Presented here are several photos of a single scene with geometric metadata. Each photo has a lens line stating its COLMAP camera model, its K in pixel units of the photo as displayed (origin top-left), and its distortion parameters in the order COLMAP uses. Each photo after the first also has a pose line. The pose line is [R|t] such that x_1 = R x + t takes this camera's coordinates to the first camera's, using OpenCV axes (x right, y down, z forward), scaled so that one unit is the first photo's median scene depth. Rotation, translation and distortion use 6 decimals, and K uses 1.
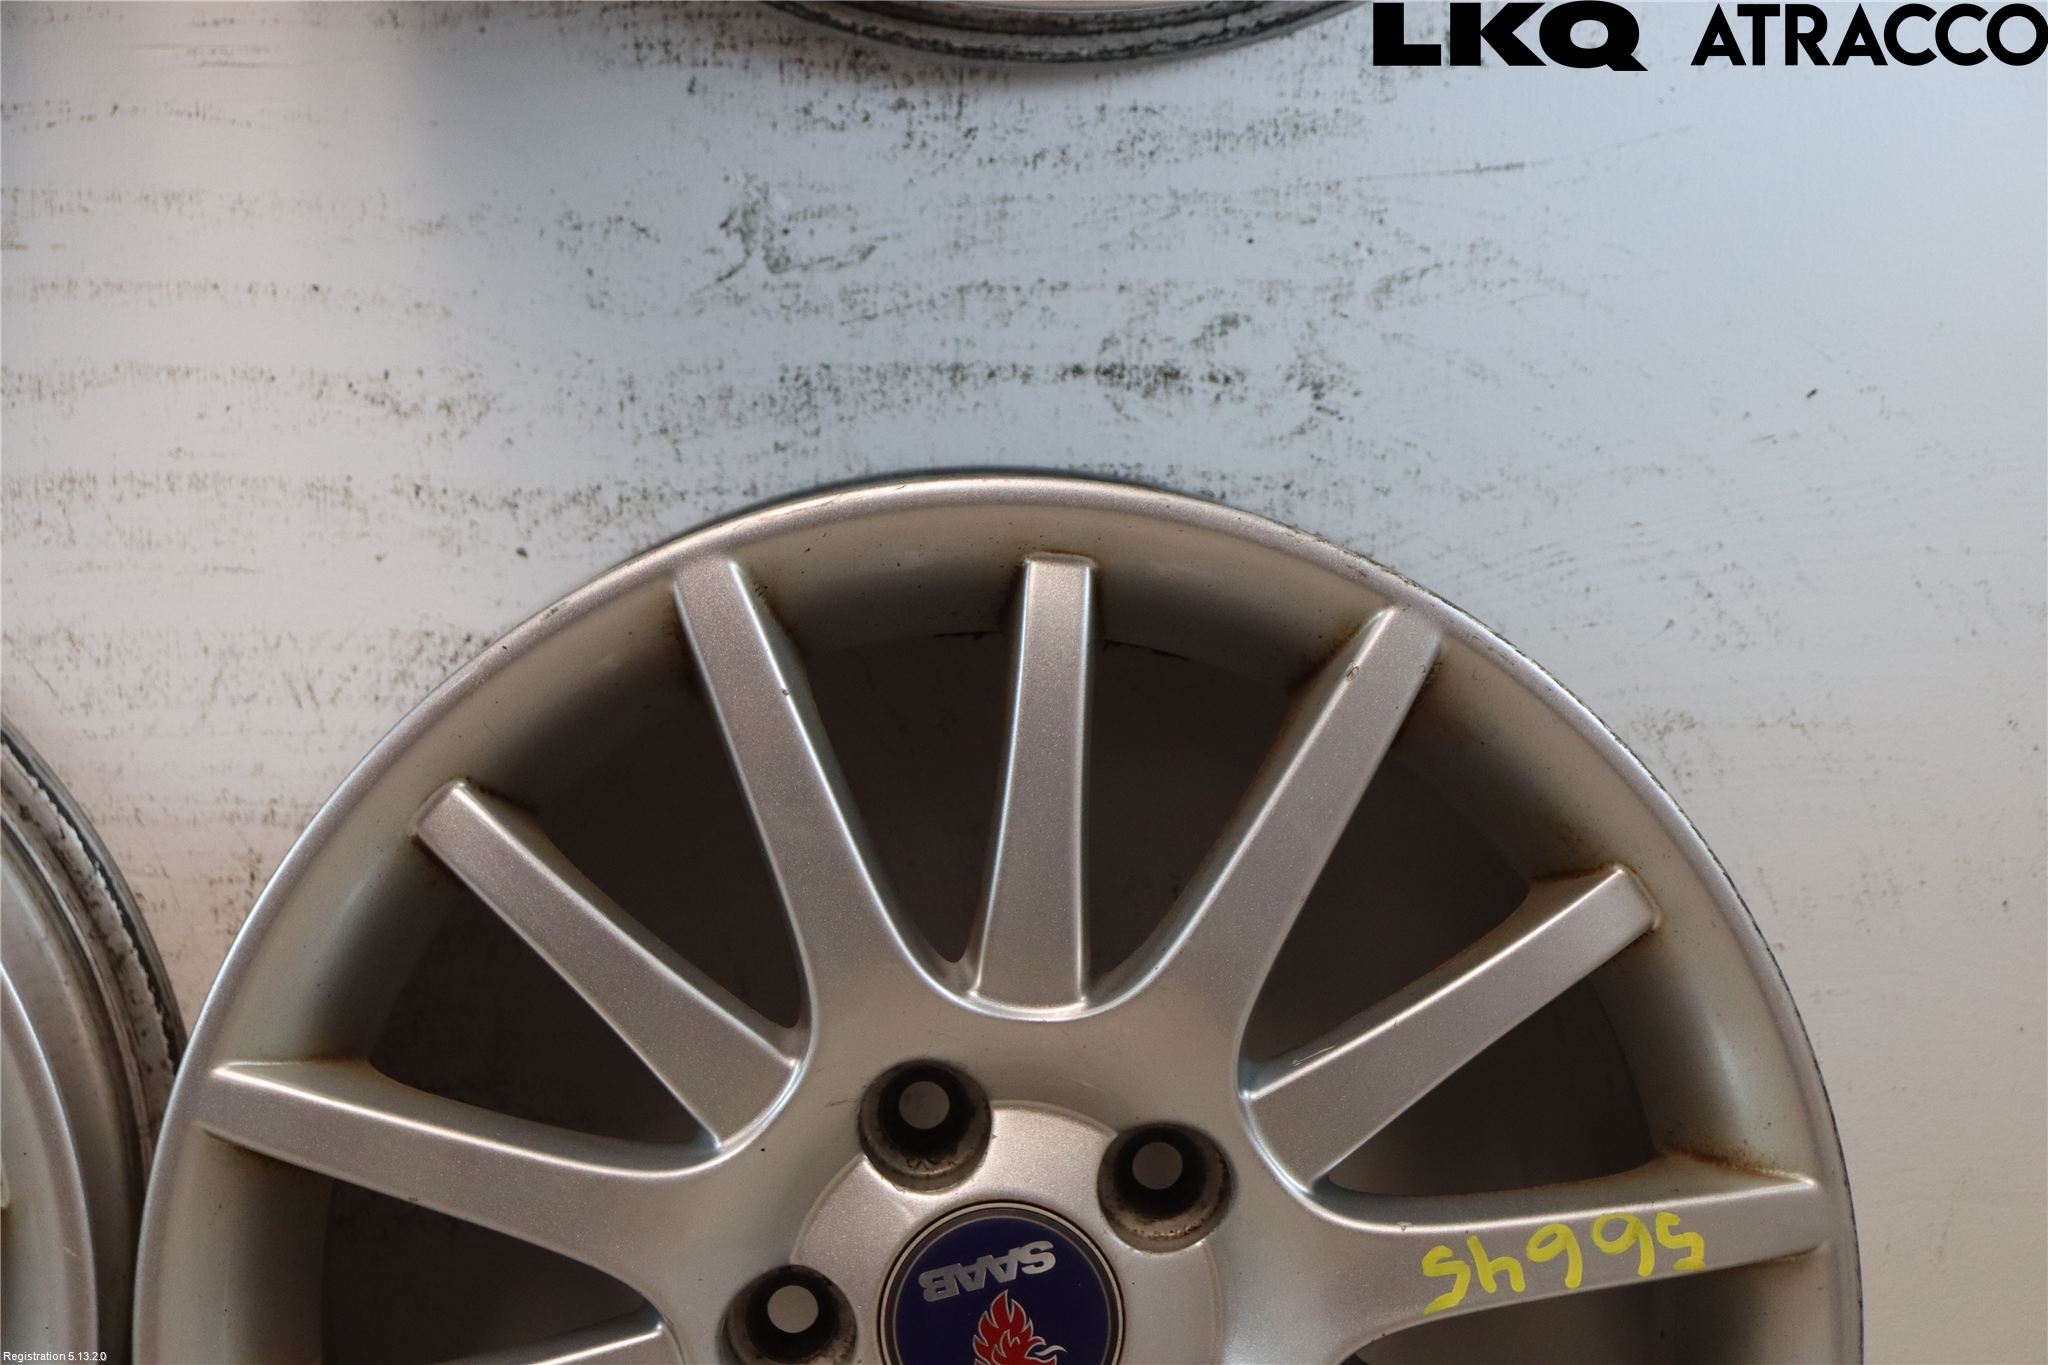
lens RADIAL K [[4951.1, 0, 1023.8], [0, 4951.1, 702.0], [0, 0, 1]] dist [0.400635, 0.751118]
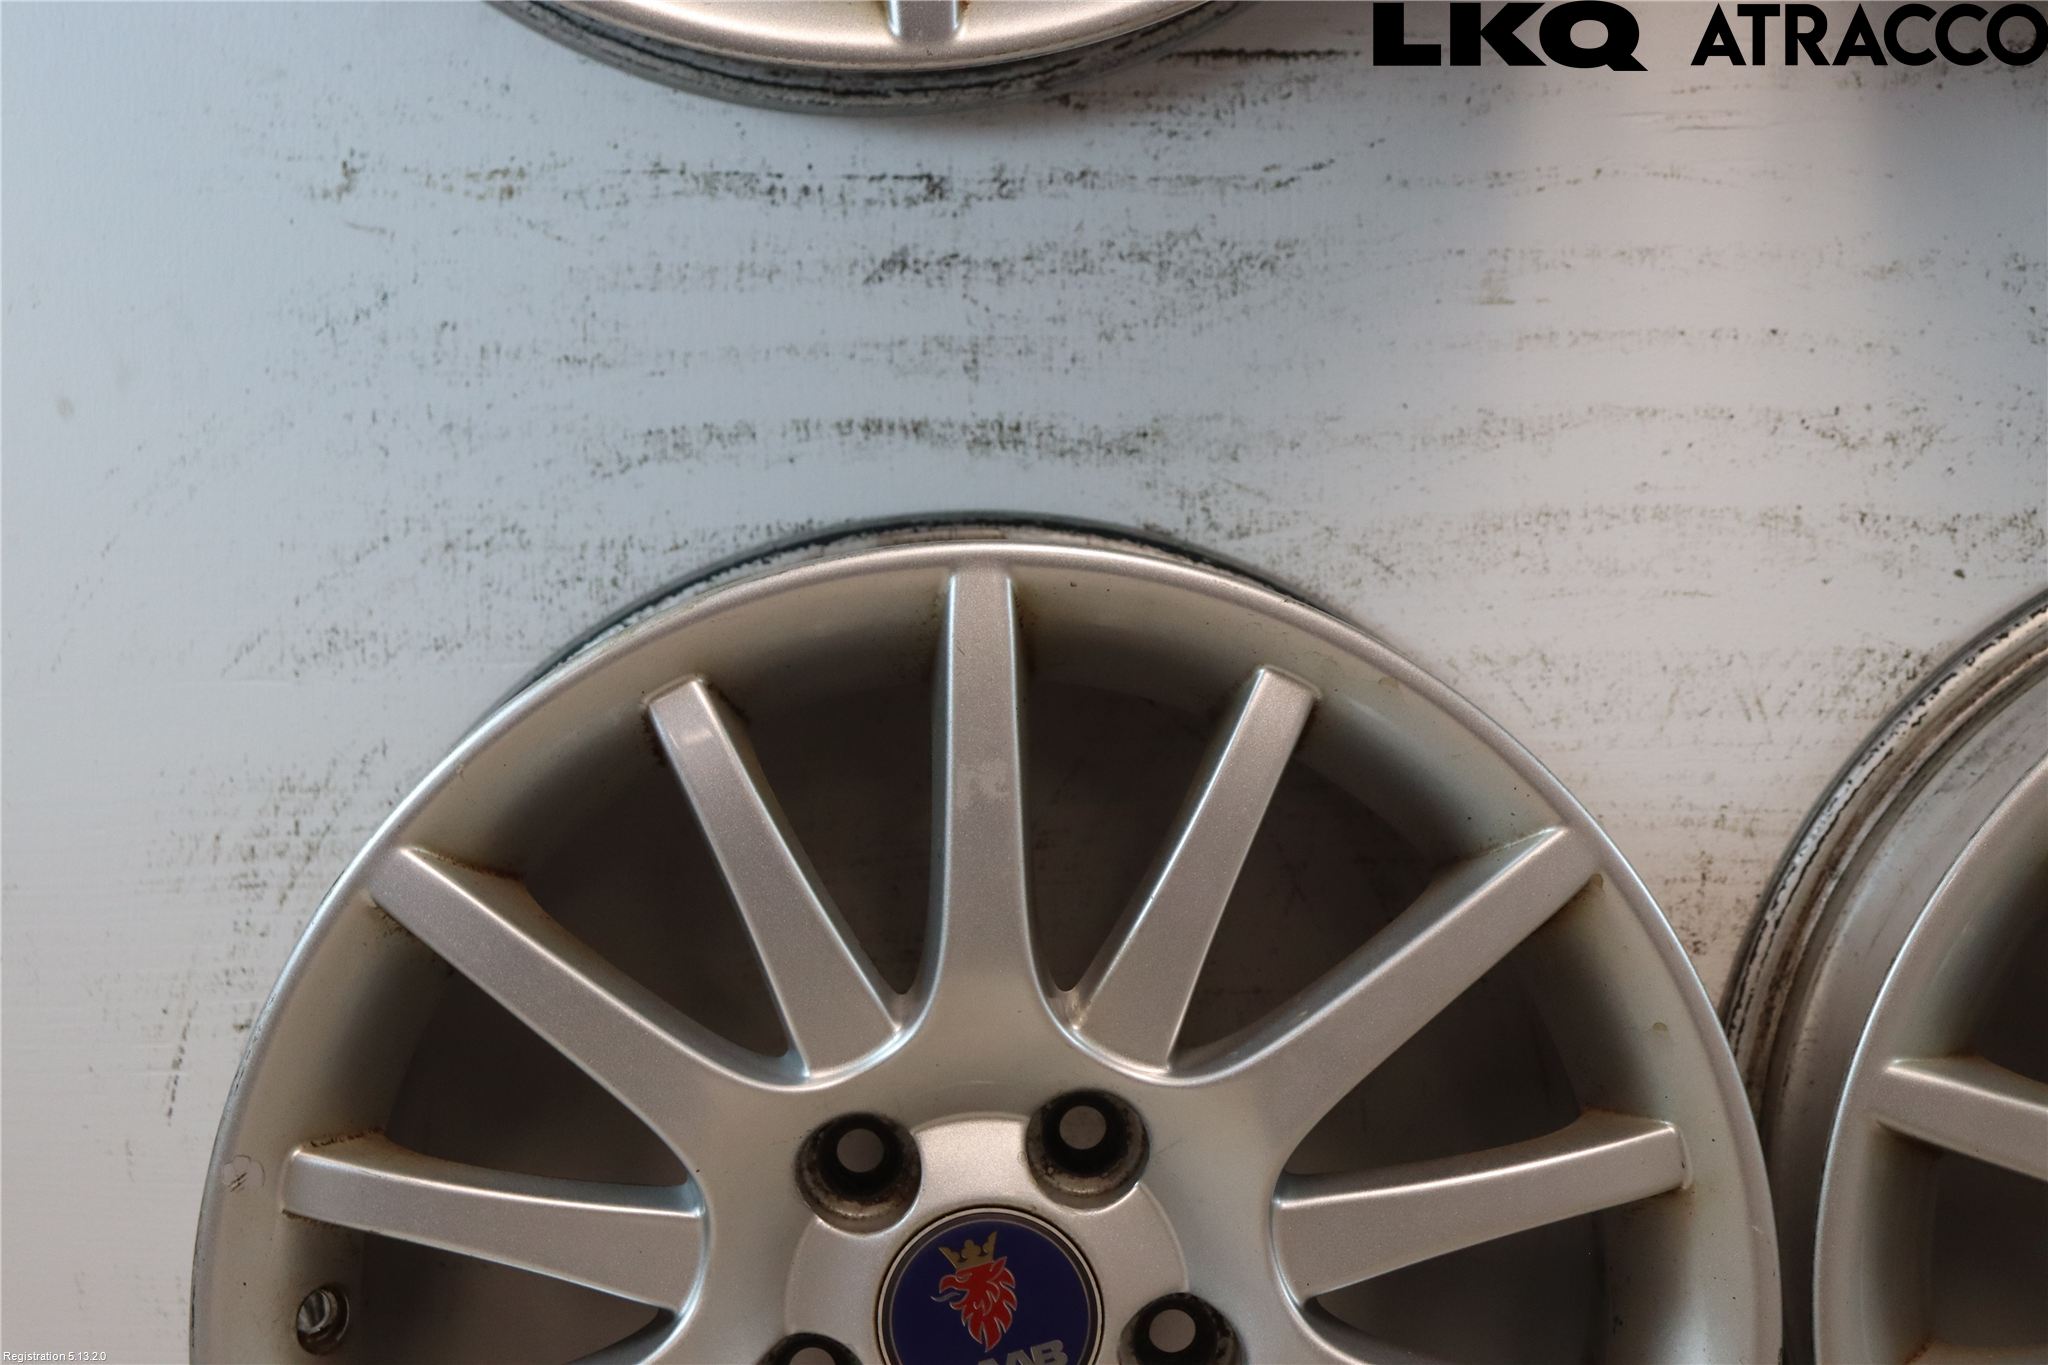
lens RADIAL K [[4951.1, 0, 1023.8], [0, 4951.1, 702.0], [0, 0, 1]] dist [0.400635, 0.751118]
pose [[0.999838, -0.009471, 0.015287, -0.319174], [0.009186, 0.999785, 0.018609, -0.024472], [-0.015460, -0.018465, 0.999710, -0.076729]]
